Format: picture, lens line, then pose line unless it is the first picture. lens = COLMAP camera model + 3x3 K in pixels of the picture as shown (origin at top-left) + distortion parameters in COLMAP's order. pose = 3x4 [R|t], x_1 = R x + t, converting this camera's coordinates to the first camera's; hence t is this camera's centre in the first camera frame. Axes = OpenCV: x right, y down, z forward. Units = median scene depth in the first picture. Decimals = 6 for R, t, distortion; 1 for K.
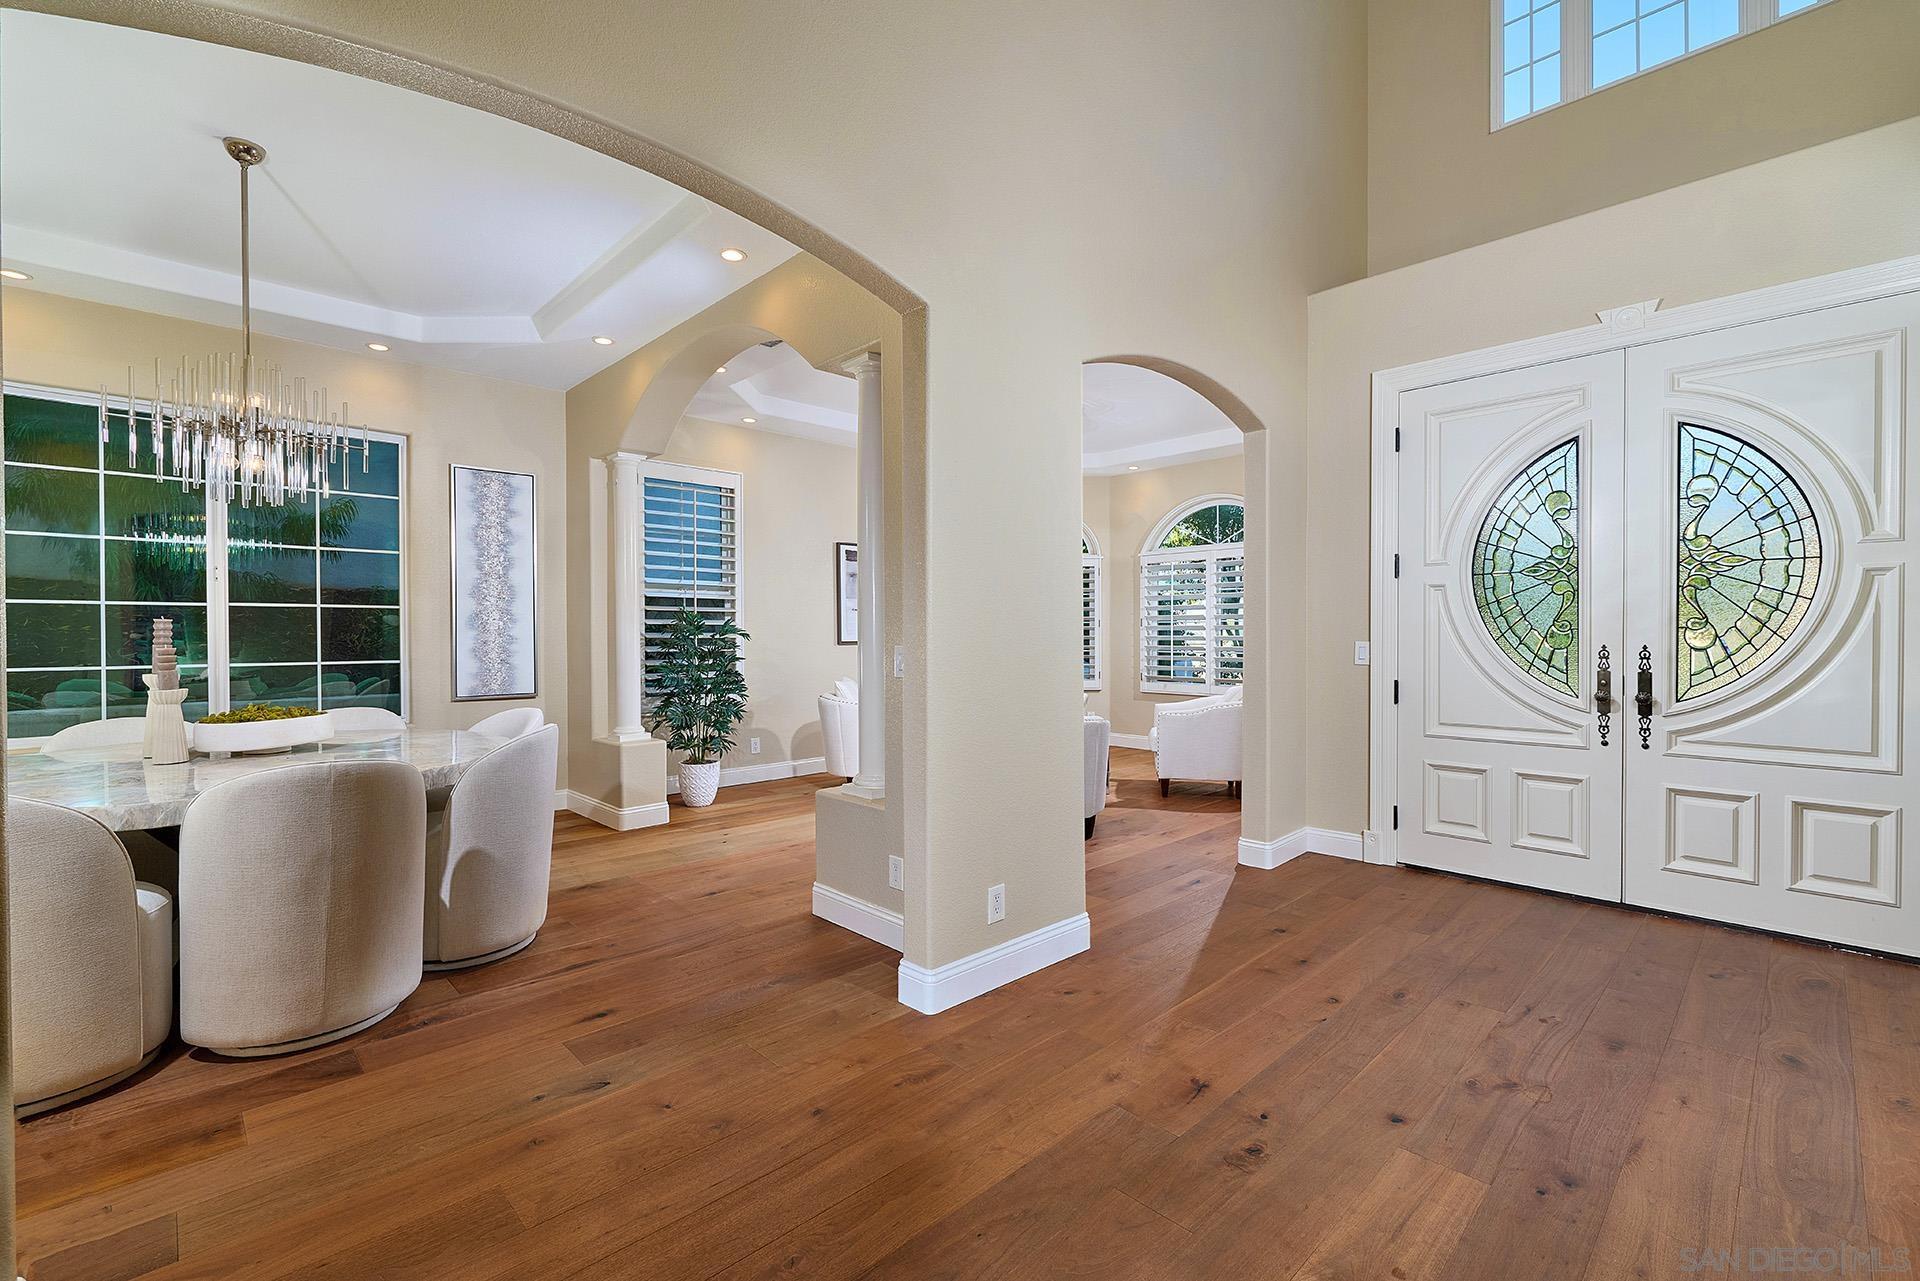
lens RADIAL K [[832.6, 0, 960.0], [0, 832.6, 640.5], [0, 0, 1]] dist [-0.000854, -0.000075]
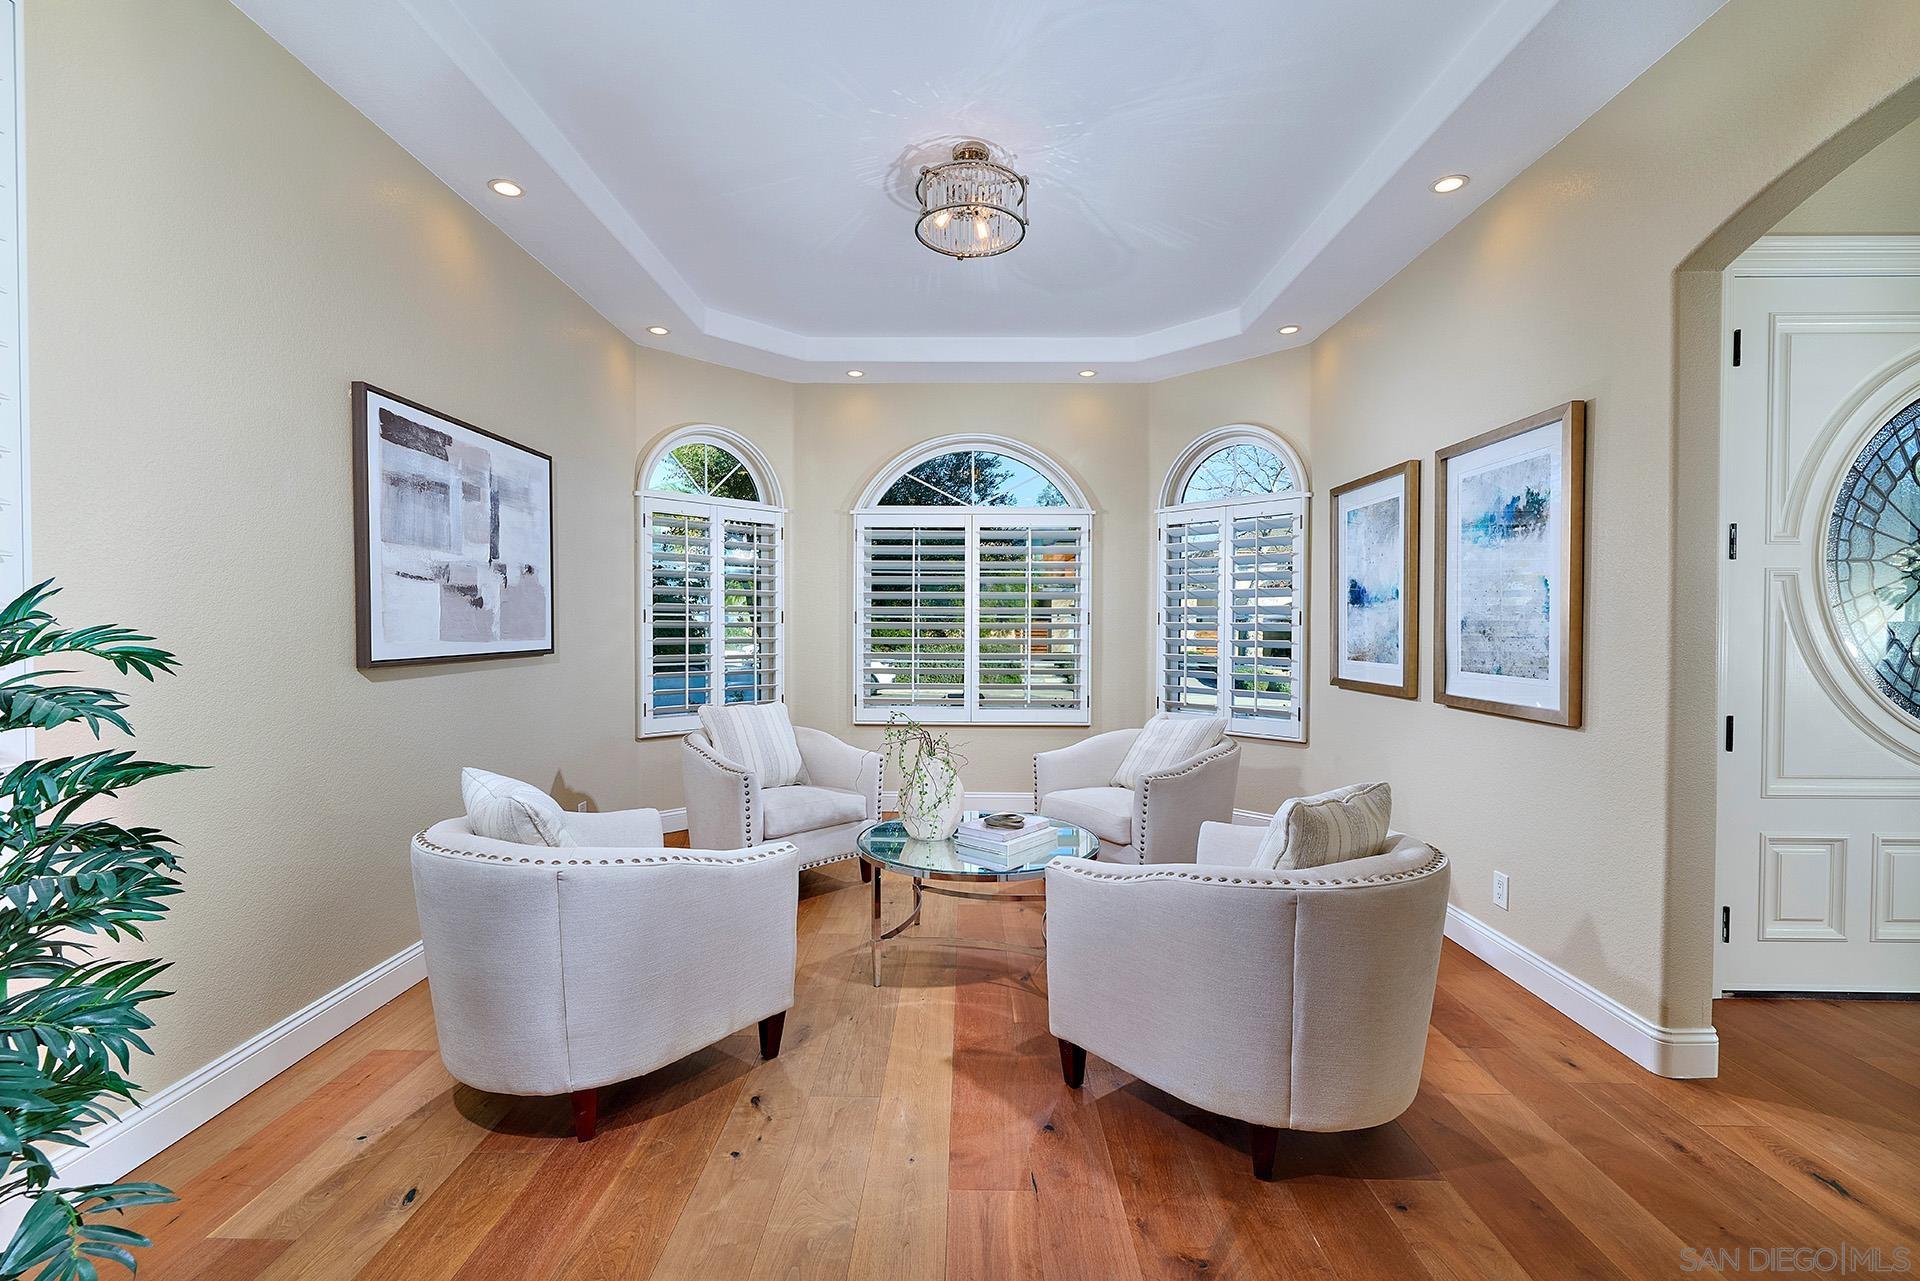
lens RADIAL K [[832.6, 0, 960.0], [0, 832.6, 640.5], [0, 0, 1]] dist [-0.000854, -0.000075]
pose [[0.710242, -0.006049, 0.703932, -0.215456], [0.000530, 0.999967, 0.008059, -0.009909], [-0.703957, -0.005351, 0.710222, 0.564005]]
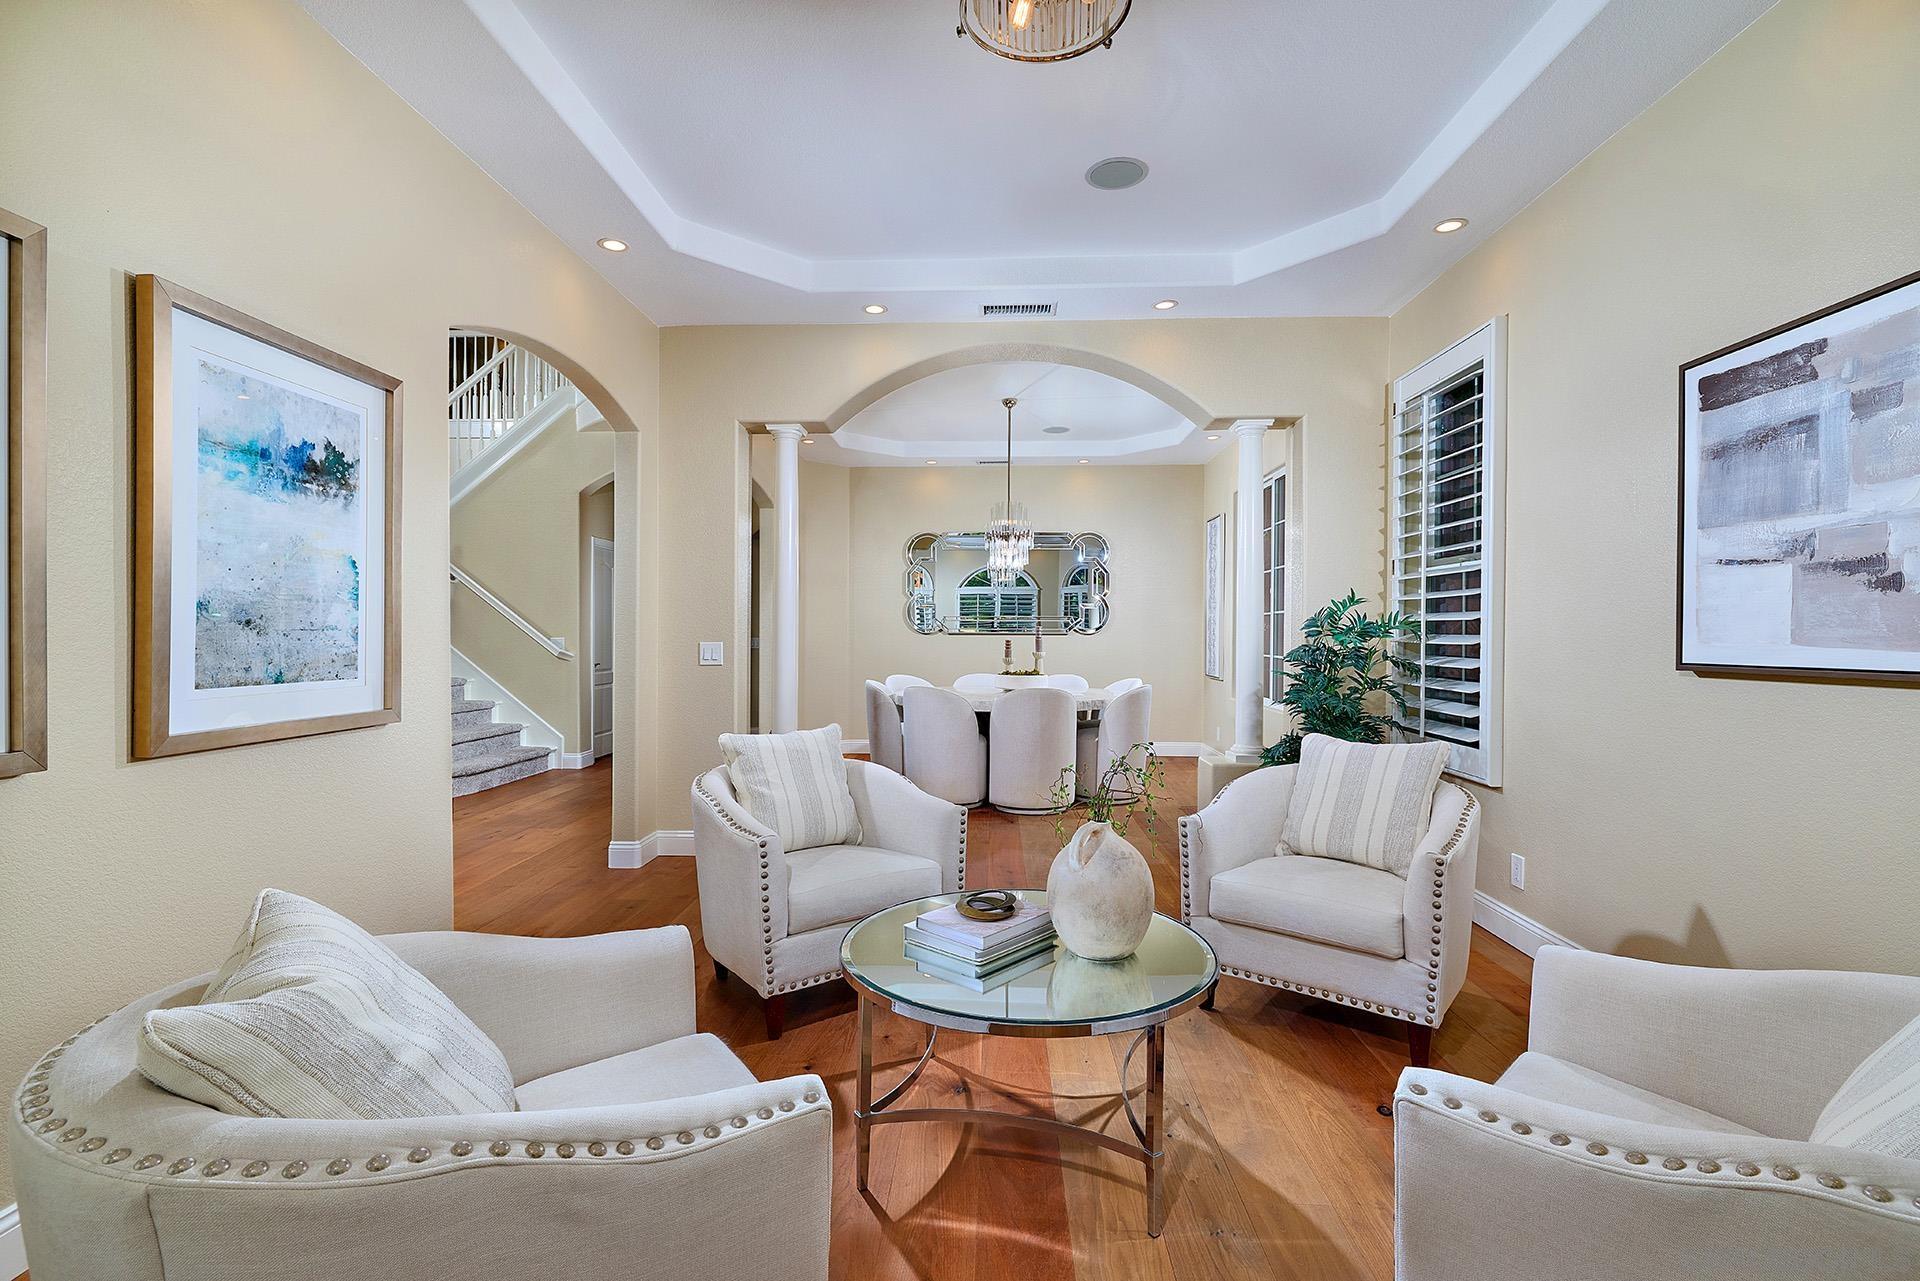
lens RADIAL K [[1030.7, 0, 960.0], [0, 1030.7, 640.5], [0, 0, 1]] dist [-0.001101, -0.000095]
pose [[-0.727098, 0.005729, -0.686510, 0.348554], [-0.007294, 0.999844, 0.016070, -0.011803], [0.686495, 0.016692, -0.726943, 1.099855]]
